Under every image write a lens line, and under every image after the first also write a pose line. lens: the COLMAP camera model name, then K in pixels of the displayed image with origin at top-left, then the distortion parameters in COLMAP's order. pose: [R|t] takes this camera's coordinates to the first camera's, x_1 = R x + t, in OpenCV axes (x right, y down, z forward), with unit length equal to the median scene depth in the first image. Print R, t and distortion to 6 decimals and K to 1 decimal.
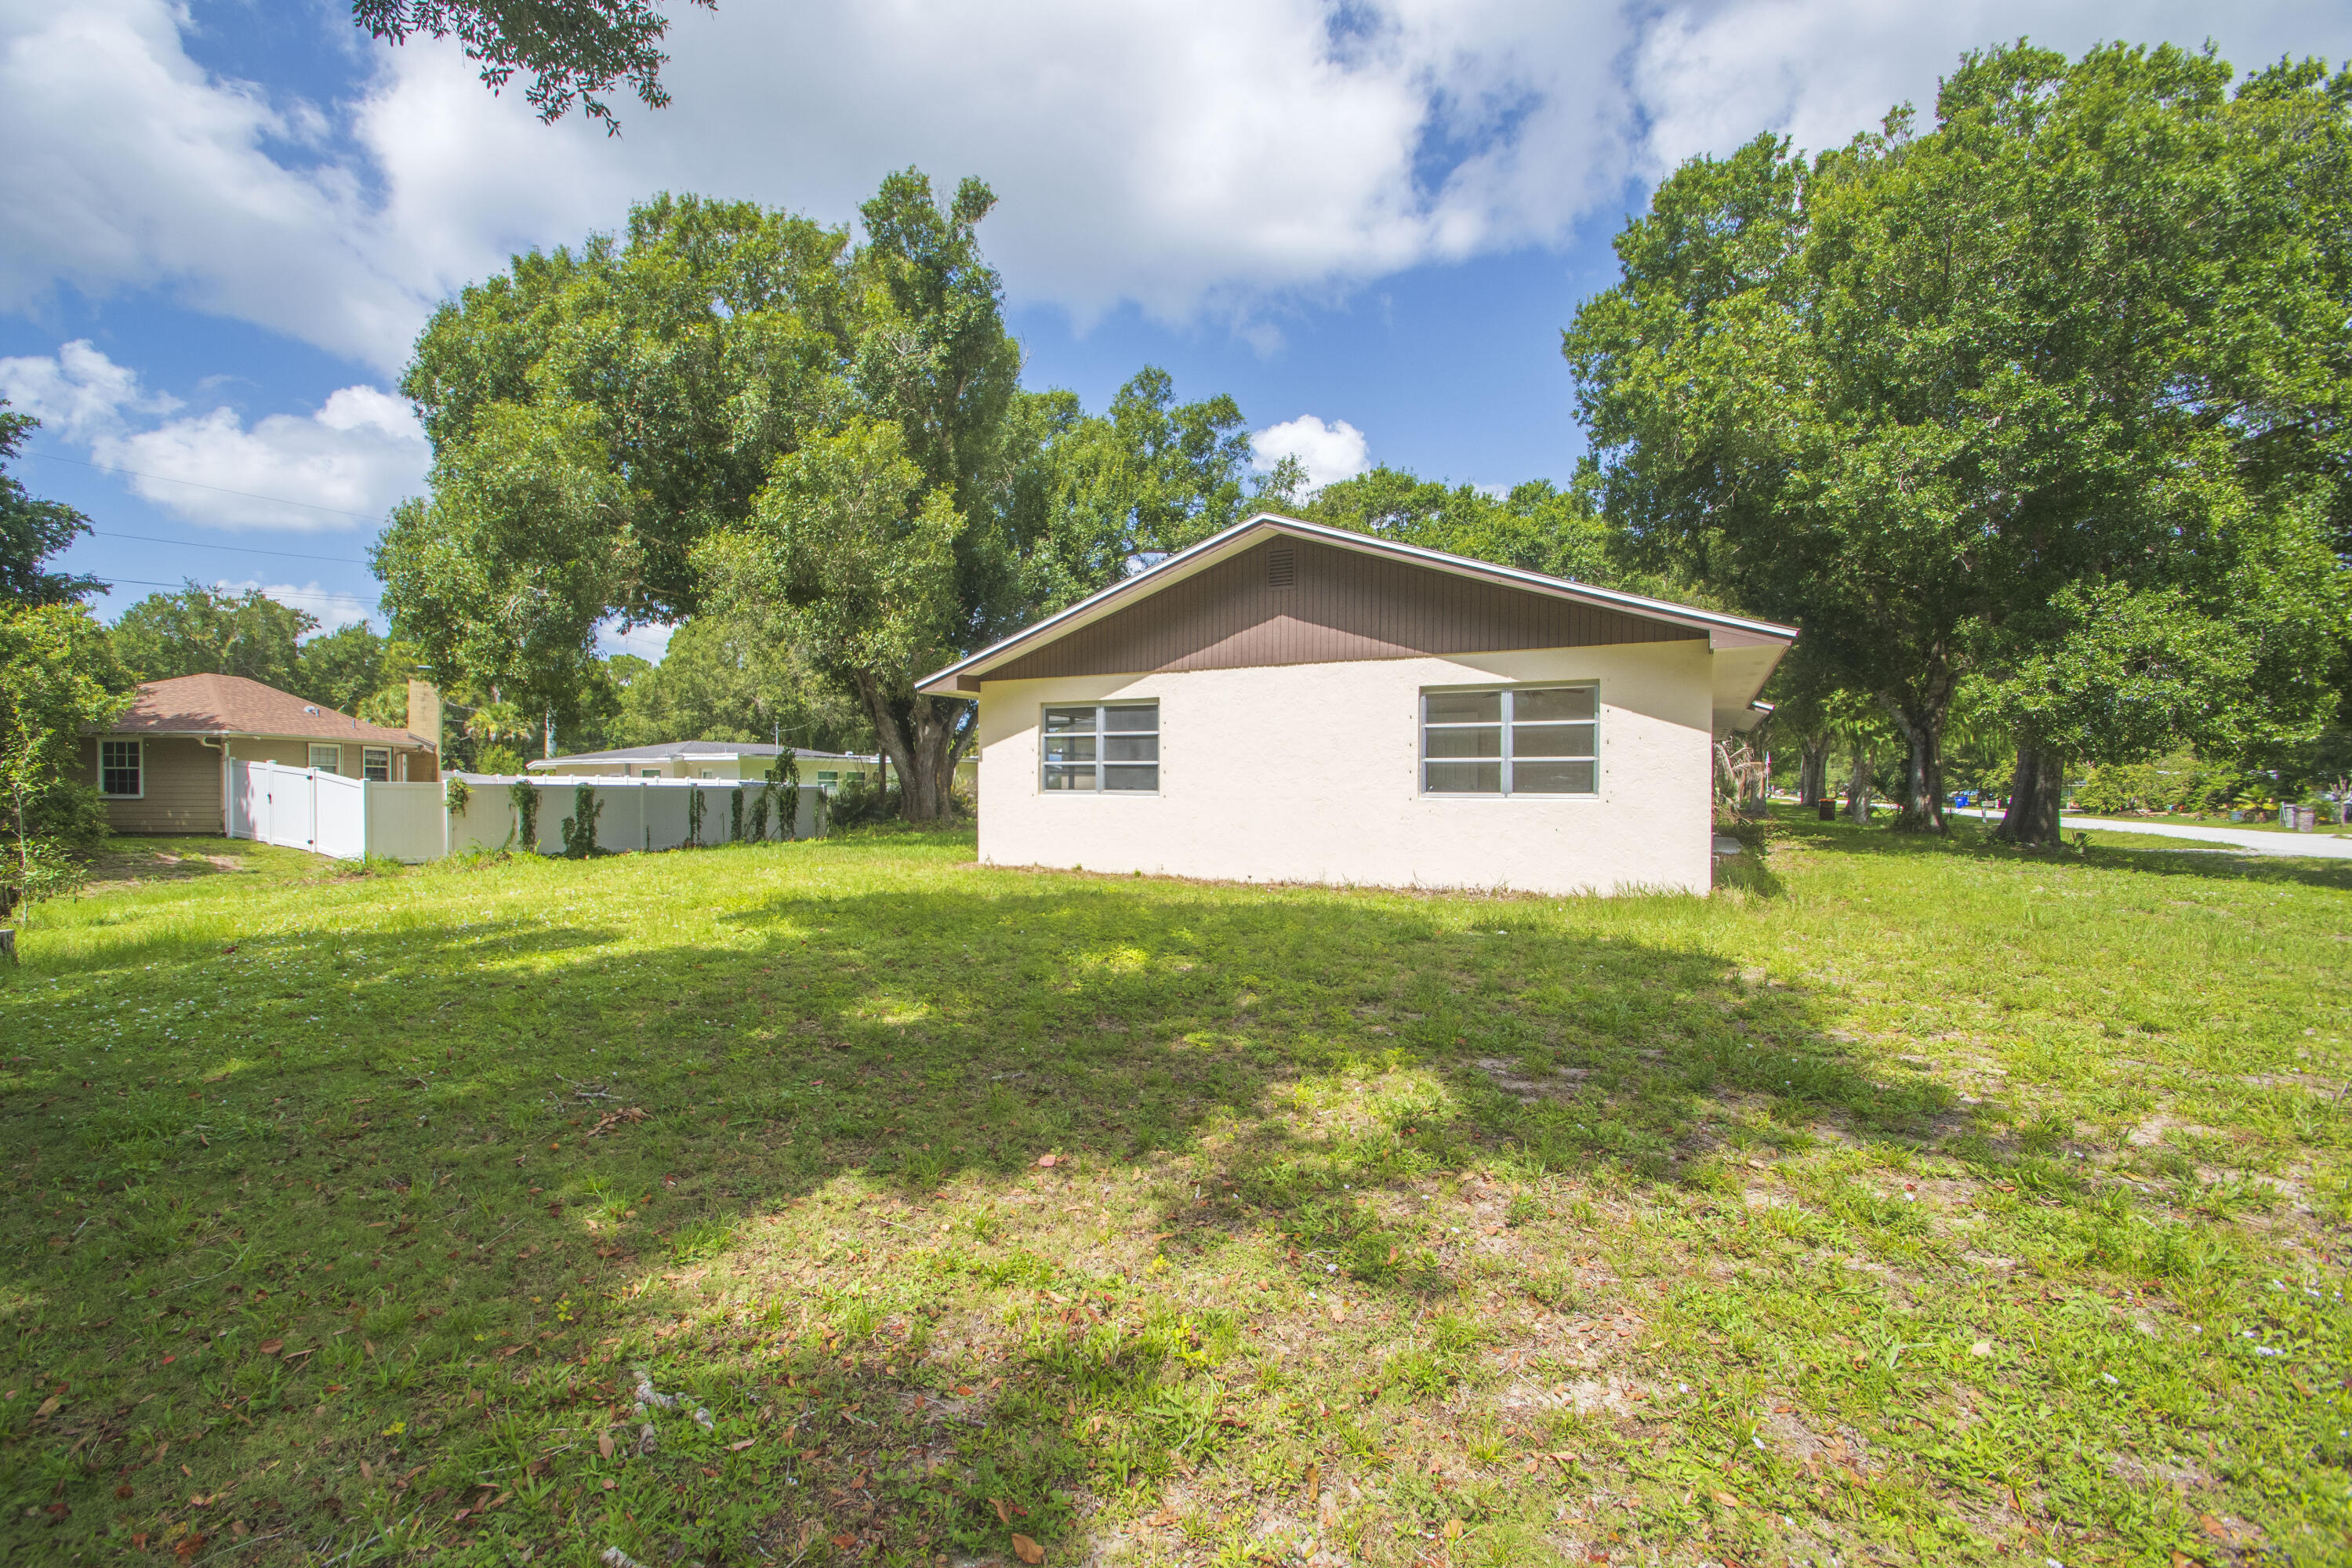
lens RADIAL K [[1015.7, 0, 1169.2], [0, 1015.7, 801.1], [0, 0, 1]] dist [-0.001040, 0.000208]
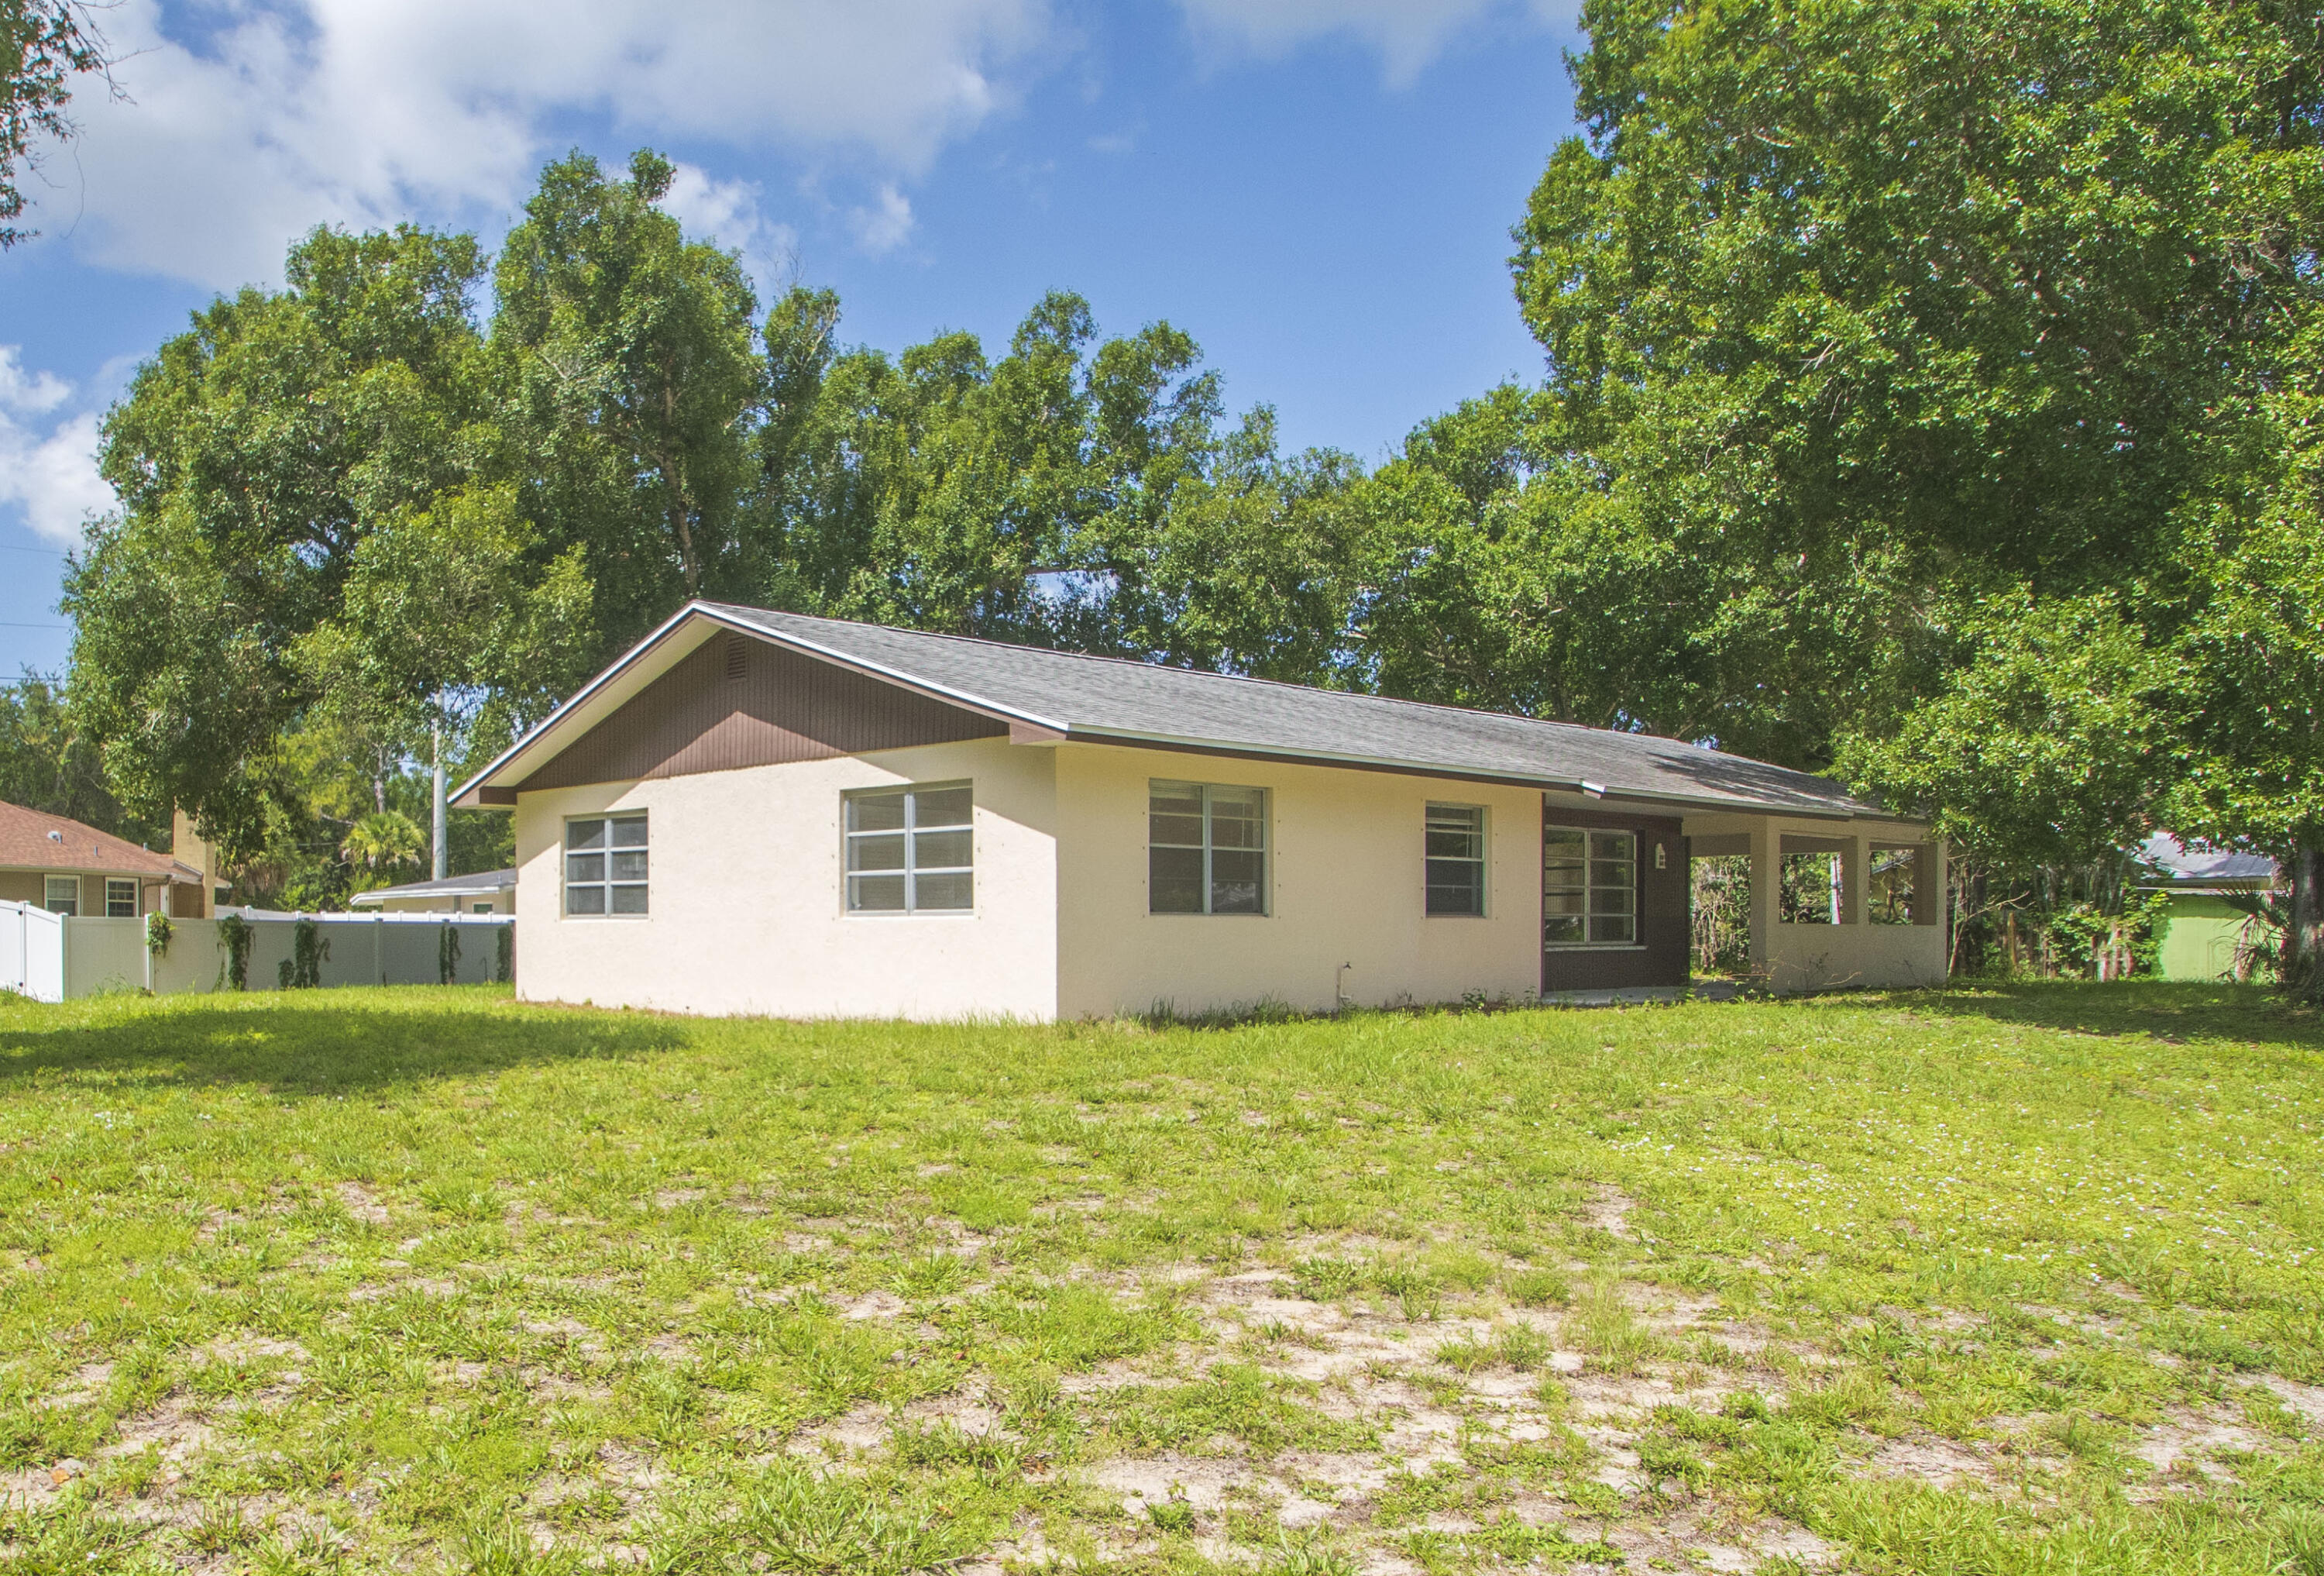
lens RADIAL K [[2154.5, 0, 1161.3], [0, 2154.5, 968.4], [0, 0, 1]] dist [-0.003502, 0.017350]
pose [[0.936020, -0.000459, -0.351947, 1.049442], [-0.000622, 0.999995, -0.002959, 0.042076], [0.351947, 0.002989, 0.936015, -0.581589]]
